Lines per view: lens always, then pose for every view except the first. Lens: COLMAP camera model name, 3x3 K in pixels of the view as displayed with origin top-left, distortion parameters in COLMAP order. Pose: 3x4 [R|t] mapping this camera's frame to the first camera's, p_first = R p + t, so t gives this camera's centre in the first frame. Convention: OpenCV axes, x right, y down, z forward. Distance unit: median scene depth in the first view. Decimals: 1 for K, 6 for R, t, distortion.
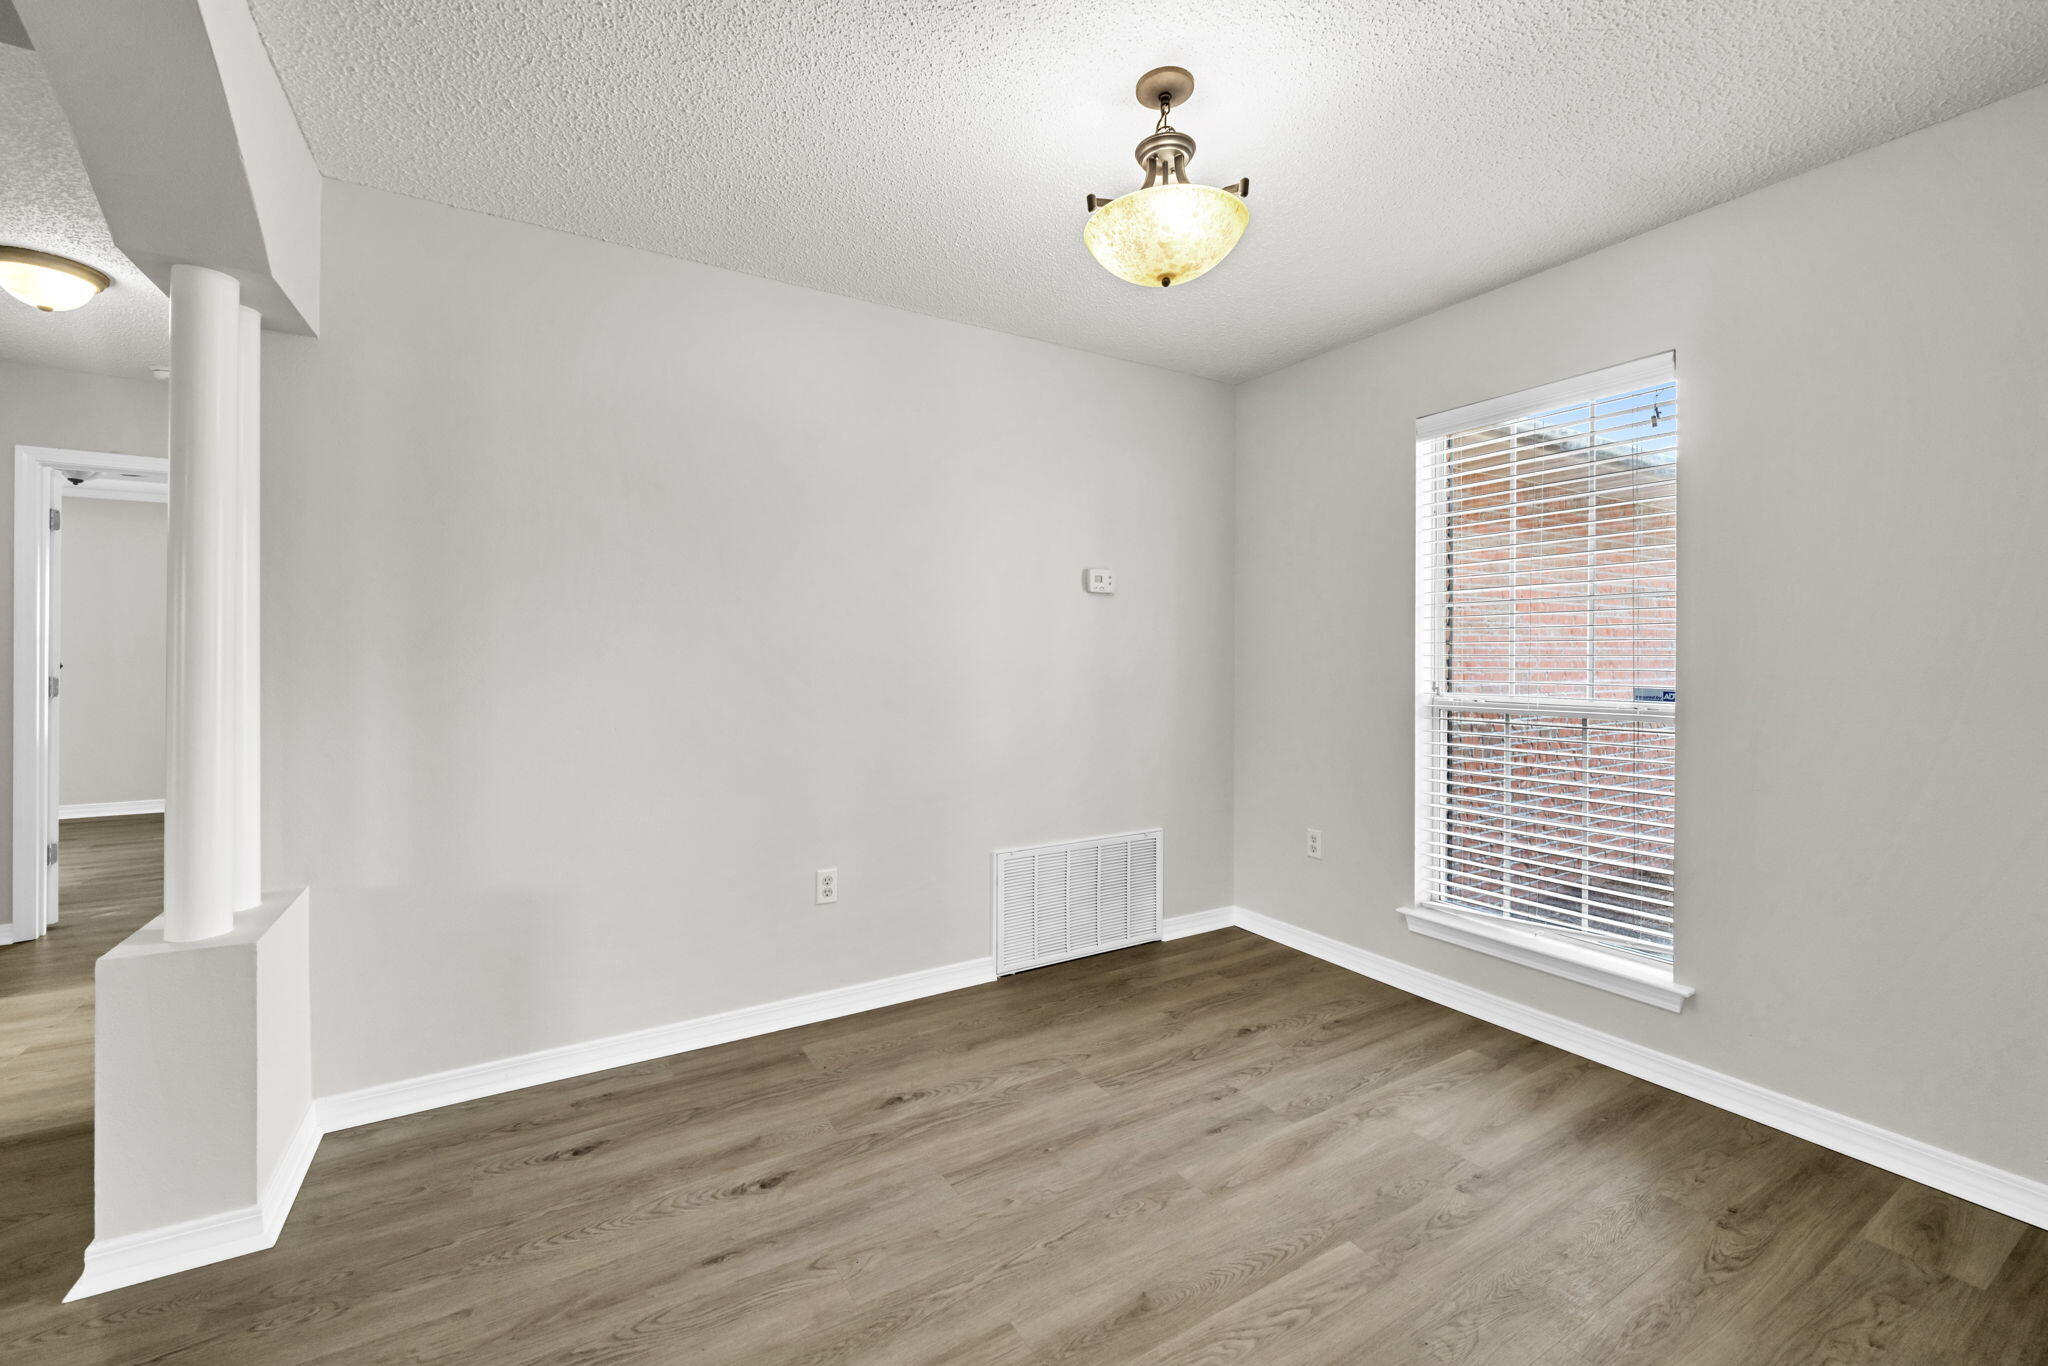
lens RADIAL K [[836.3, 0, 1004.5], [0, 836.3, 655.6], [0, 0, 1]] dist [0.001264, -0.000002]
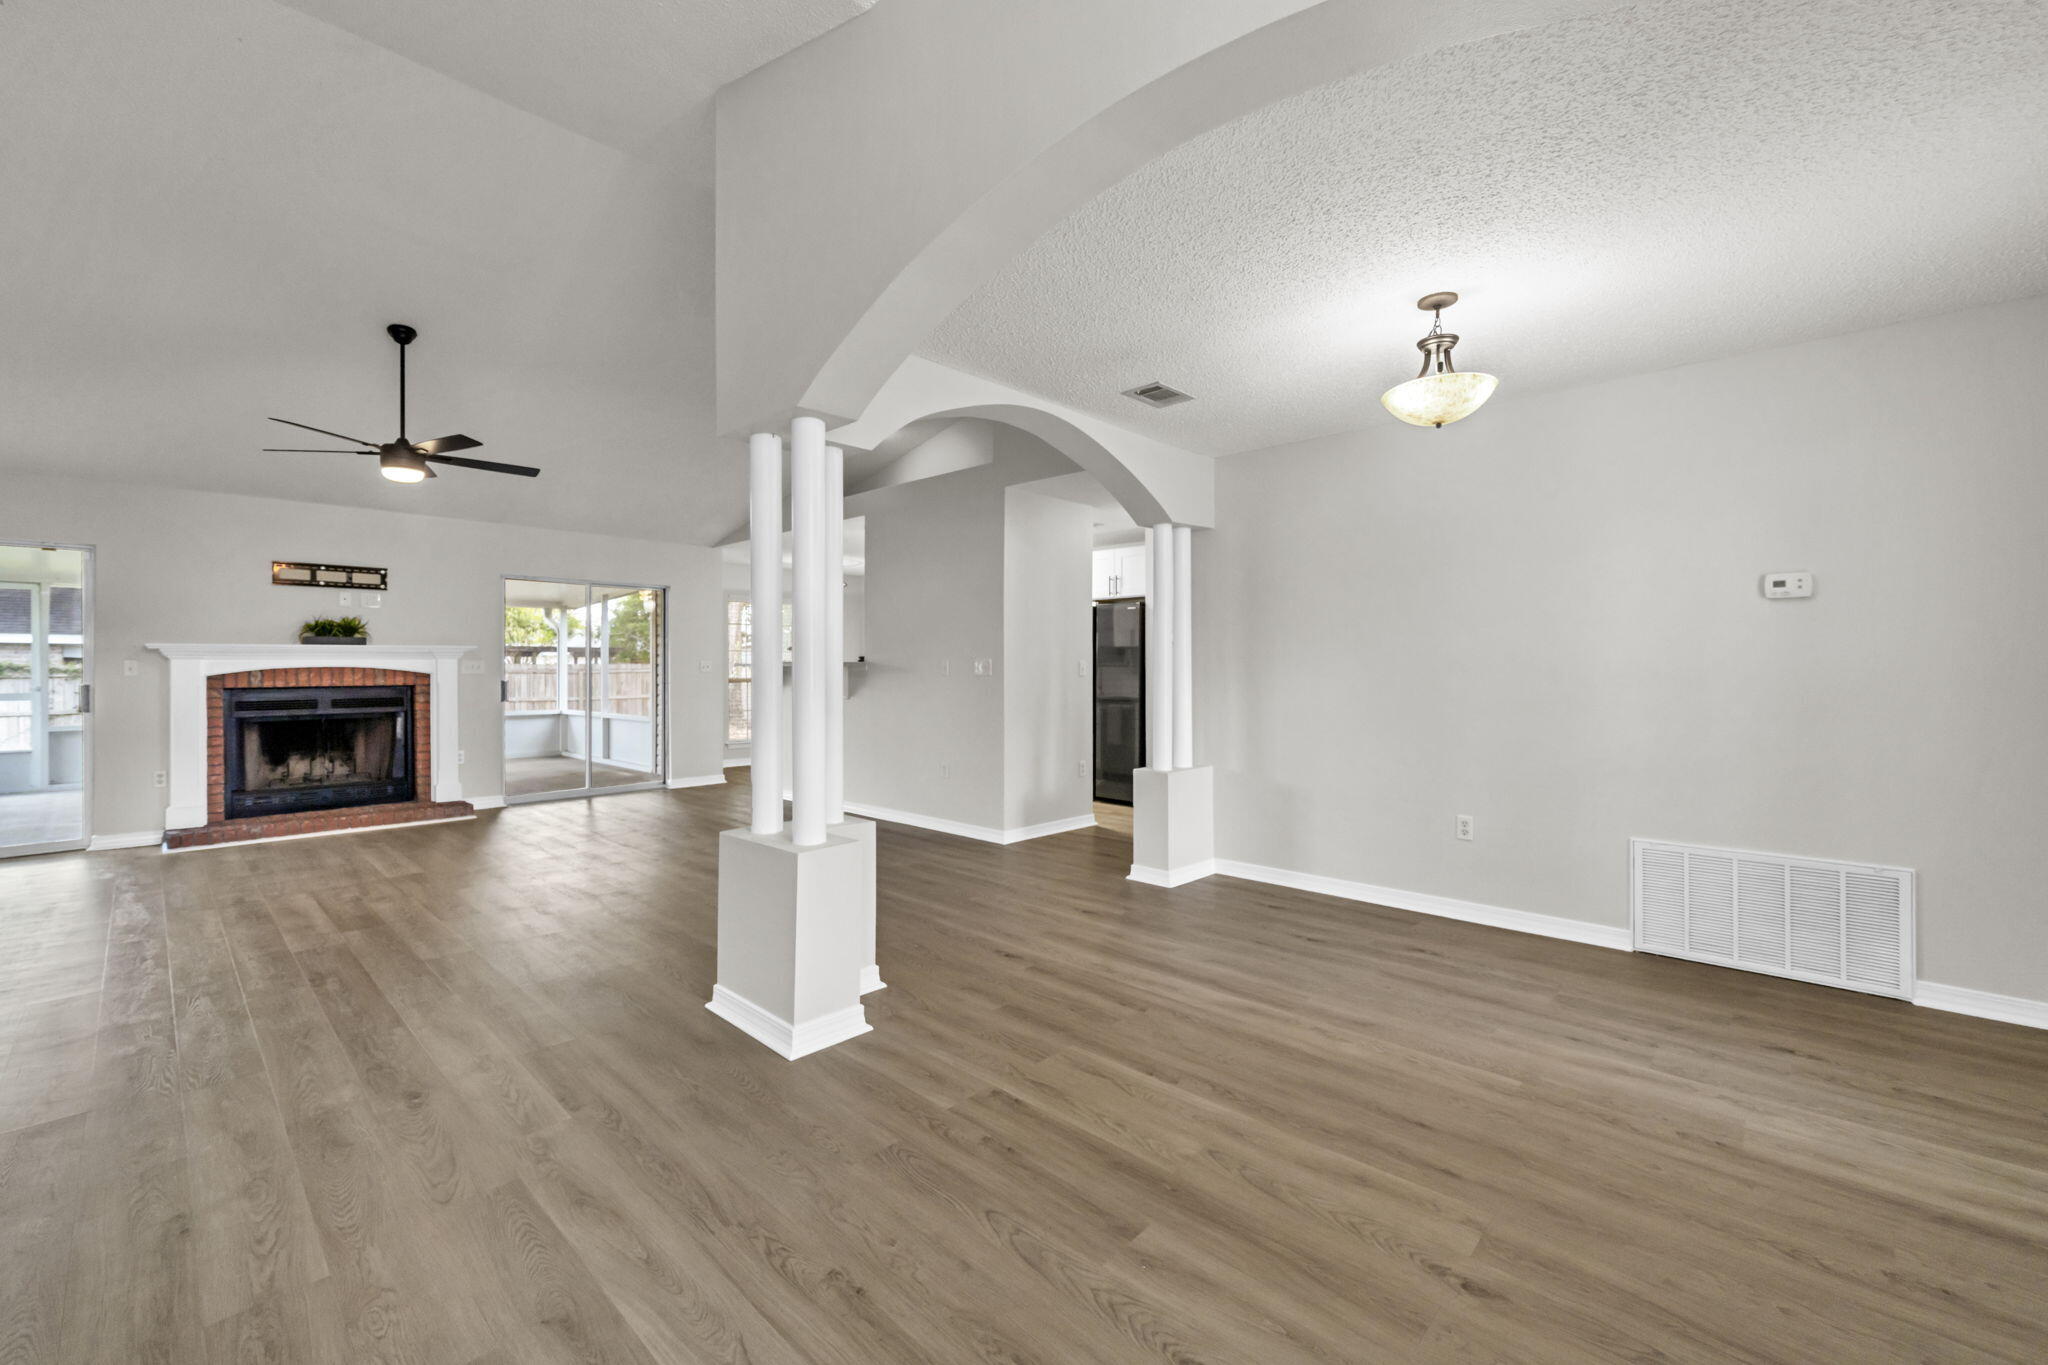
lens RADIAL K [[830.1, 0, 1024.0], [0, 830.1, 682.5], [0, 0, 1]] dist [0.001778, 0.000136]
pose [[0.280274, 0.015474, -0.959795, 1.095037], [0.002512, 0.999855, 0.016854, 0.003438], [0.959917, -0.007135, 0.280194, -0.134446]]
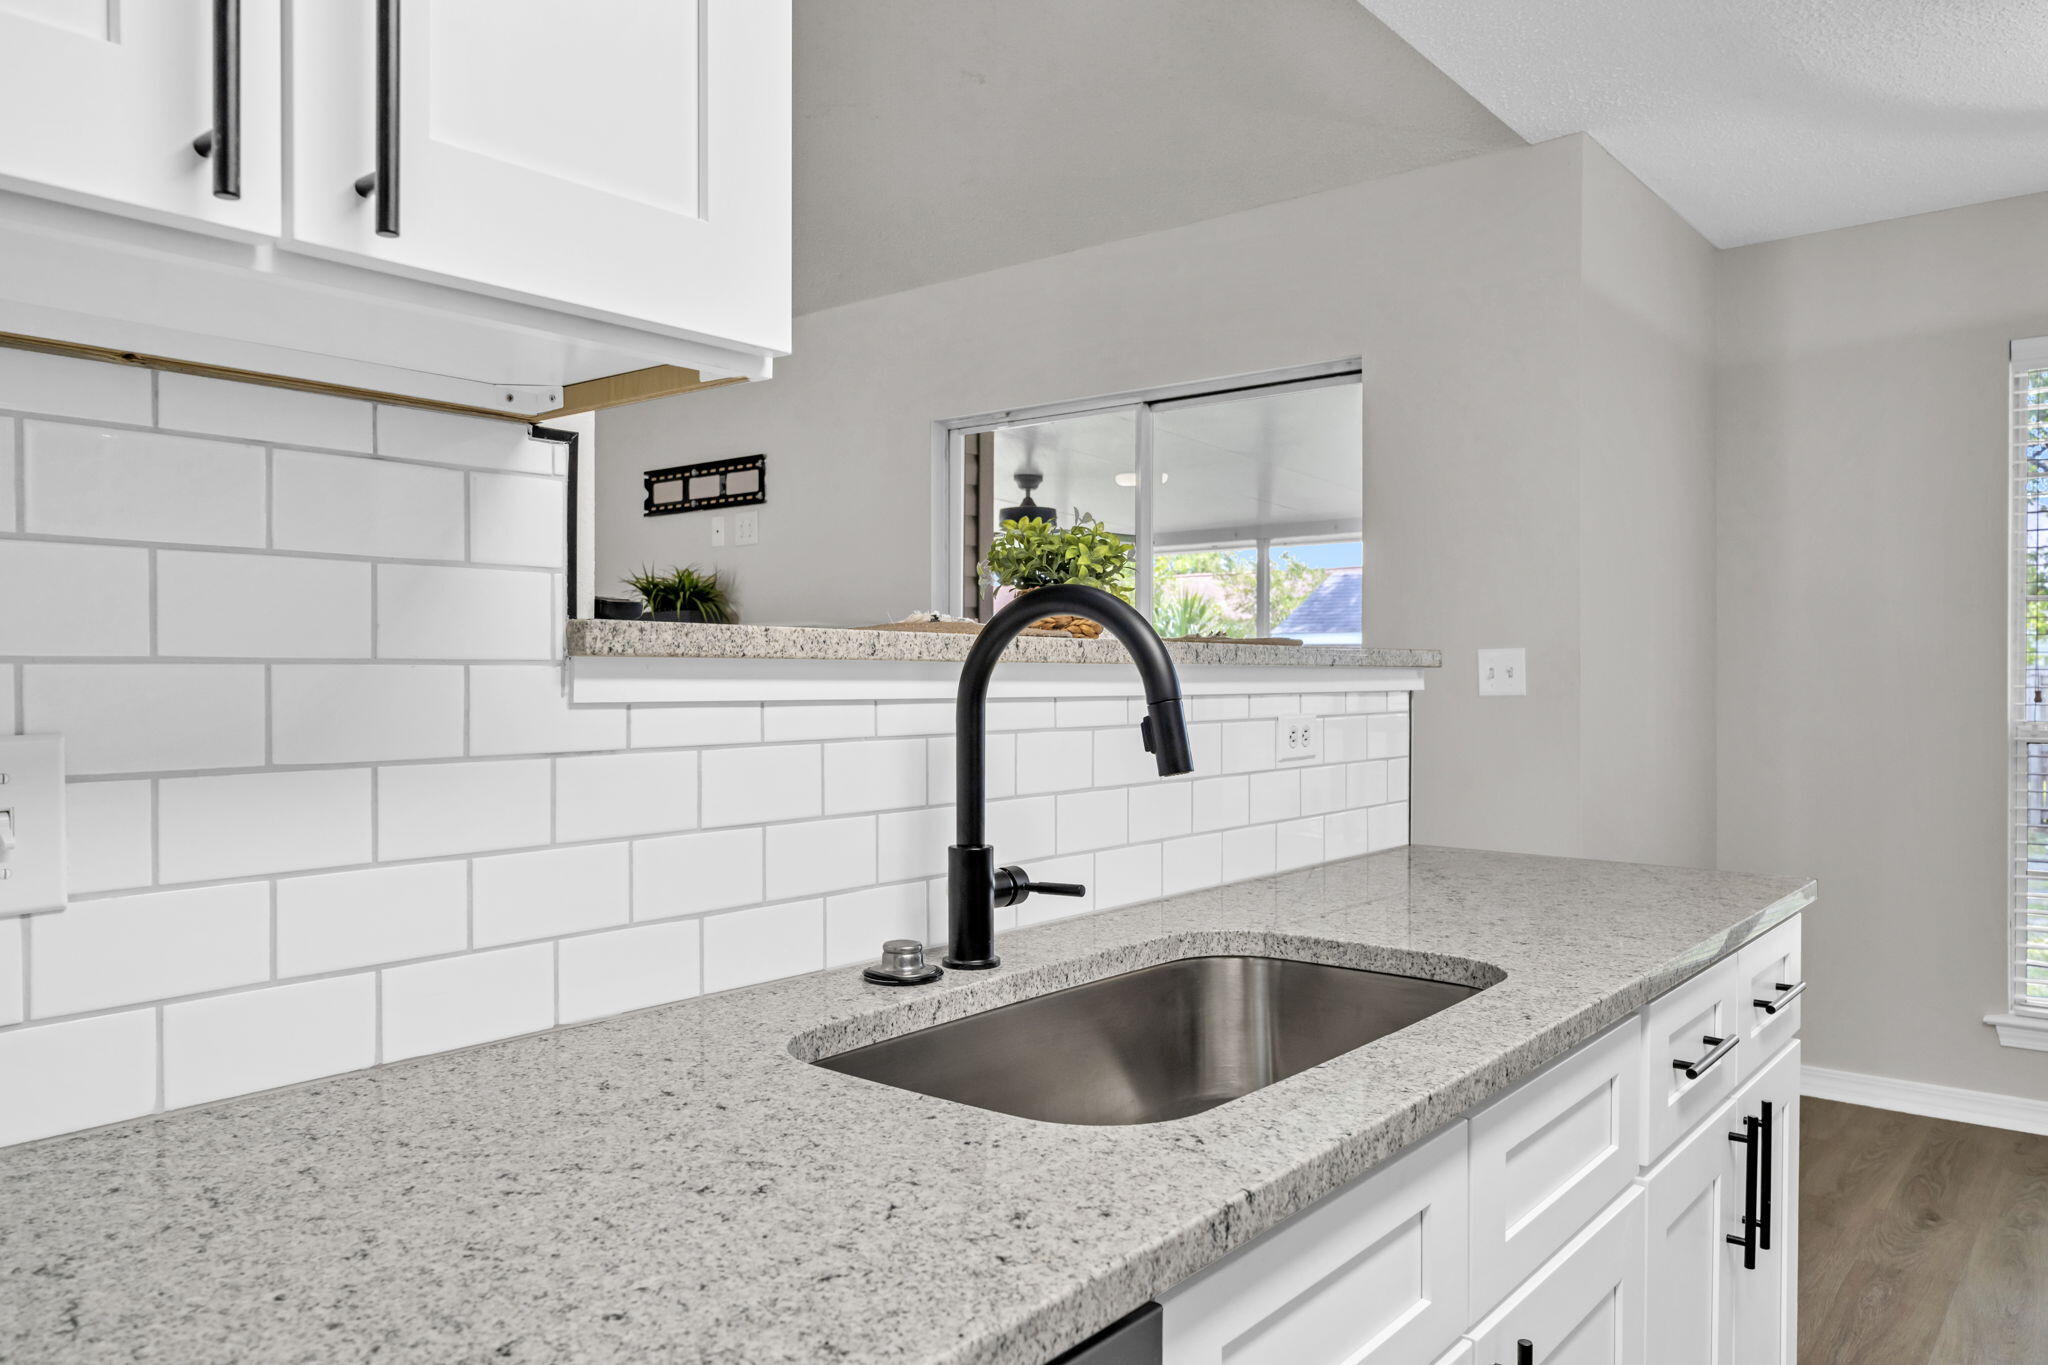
lens RADIAL K [[1454.5, 0, 1024.0], [0, 1454.5, 682.5], [0, 0, 1]] dist [0.001101, -0.000018]
pose [[-0.934480, 0.006505, -0.355955, -1.708648], [0.005885, 0.999979, 0.002826, 0.005281], [0.355966, 0.000546, -0.934499, 0.779628]]
